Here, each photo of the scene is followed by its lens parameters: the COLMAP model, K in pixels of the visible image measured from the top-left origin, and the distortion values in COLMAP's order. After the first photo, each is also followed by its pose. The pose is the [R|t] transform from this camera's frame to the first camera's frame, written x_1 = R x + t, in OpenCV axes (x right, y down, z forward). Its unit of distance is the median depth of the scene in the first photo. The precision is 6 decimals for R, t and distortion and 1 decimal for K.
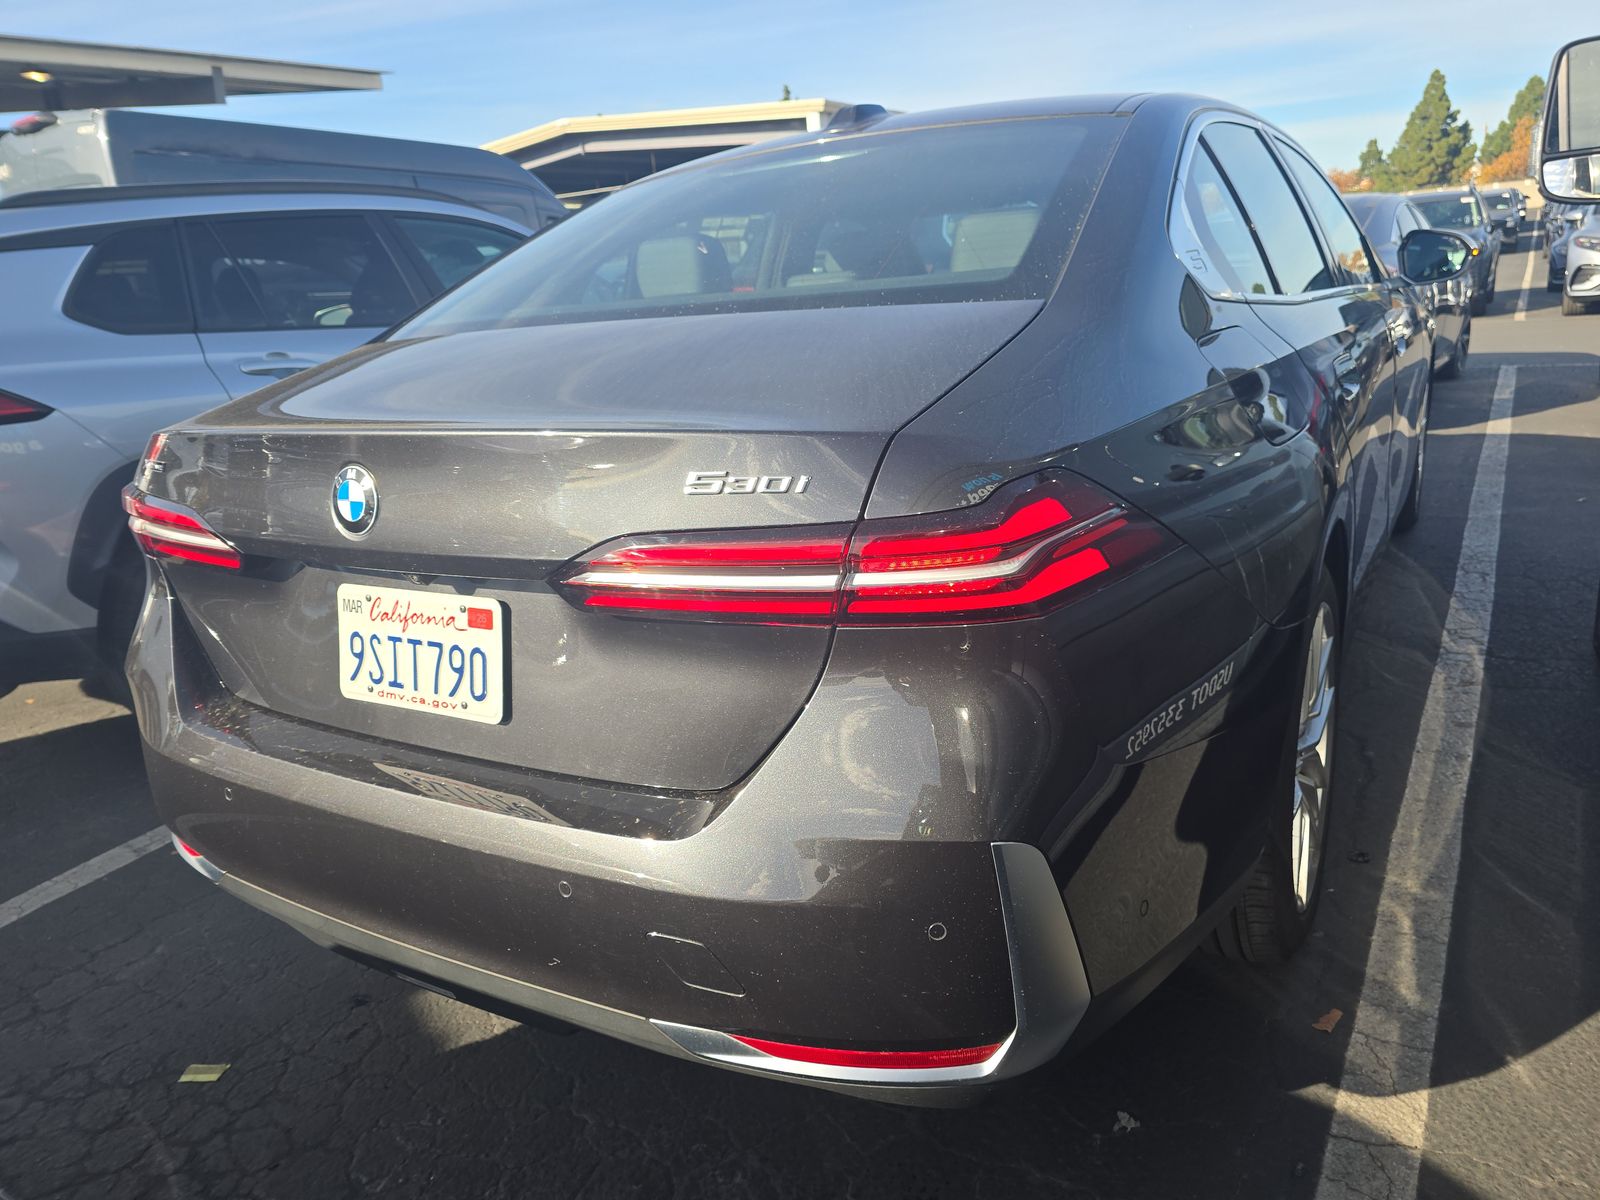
lens RADIAL K [[1095.6, 0, 801.4], [0, 1095.6, 605.9], [0, 0, 1]] dist [0.032941, -0.018242]
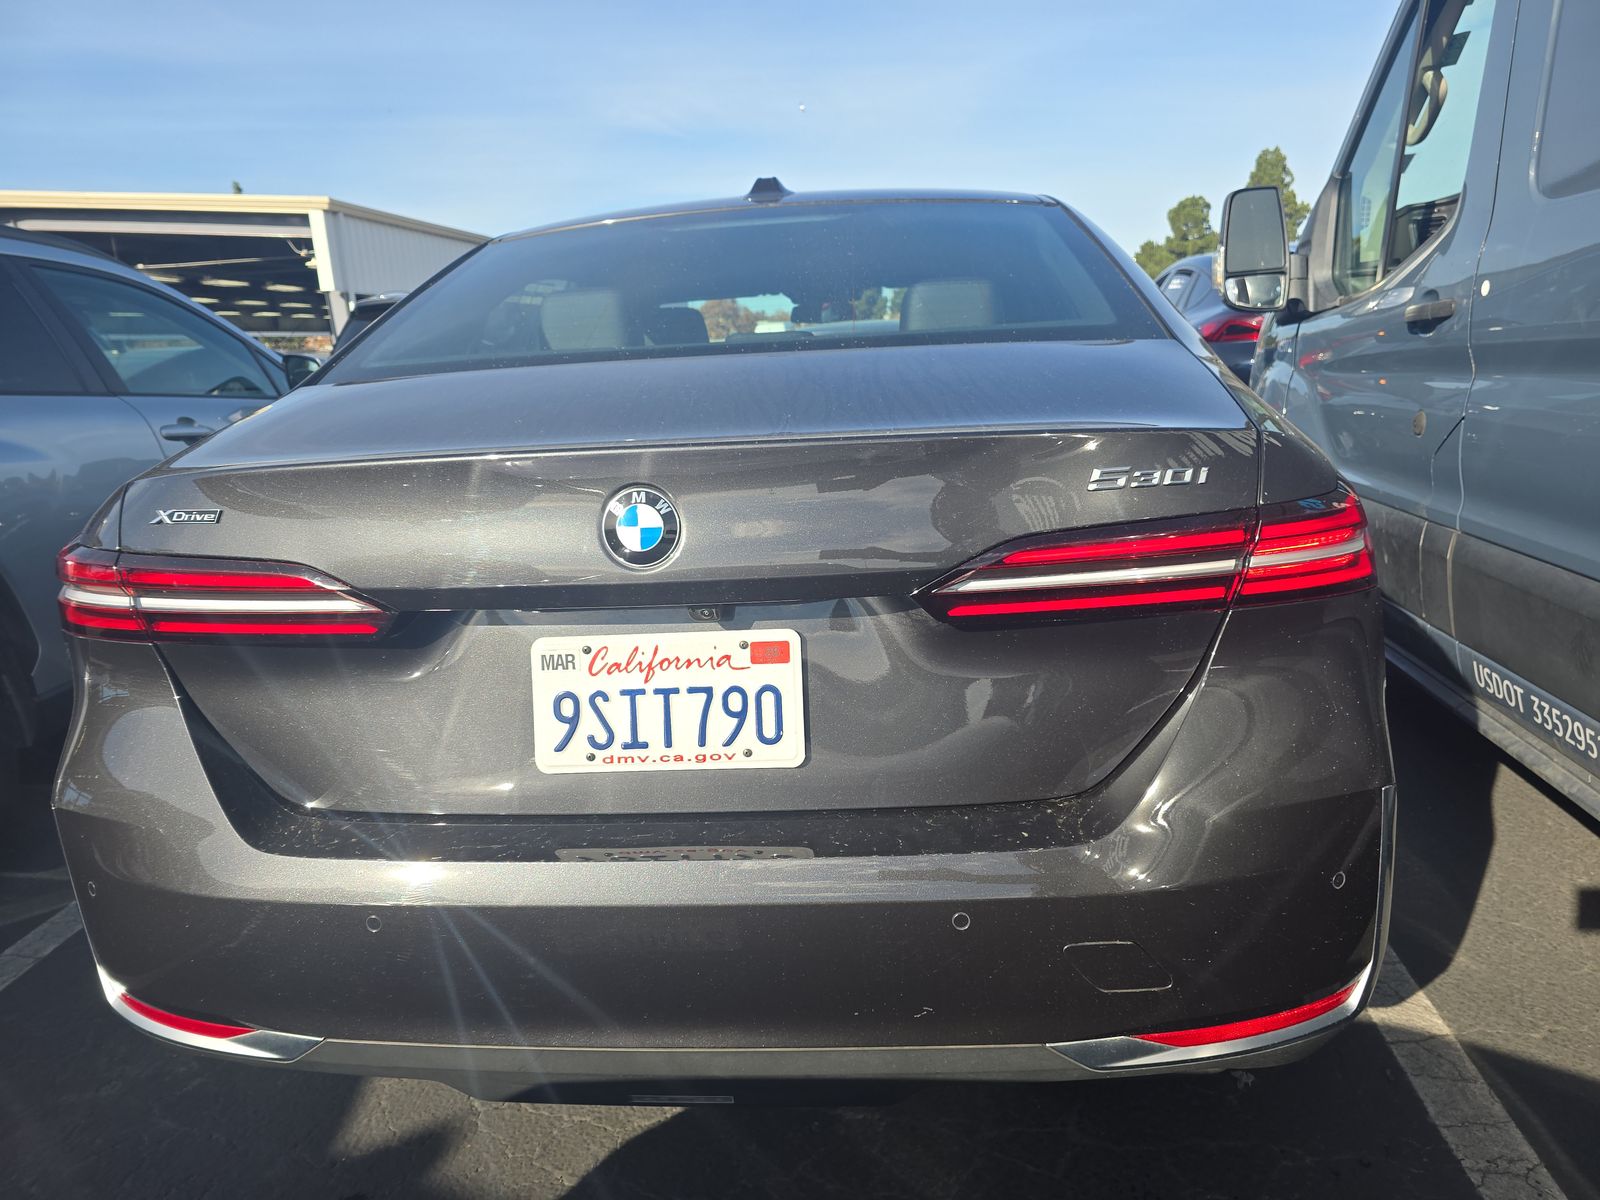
lens RADIAL K [[1095.6, 0, 795.3], [0, 1095.6, 596.6], [0, 0, 1]] dist [0.032941, -0.018242]
pose [[0.901549, -0.059289, 0.428596, -0.636640], [0.104191, 0.991167, -0.082055, 0.040778], [-0.419946, 0.118633, 0.899762, 0.163387]]
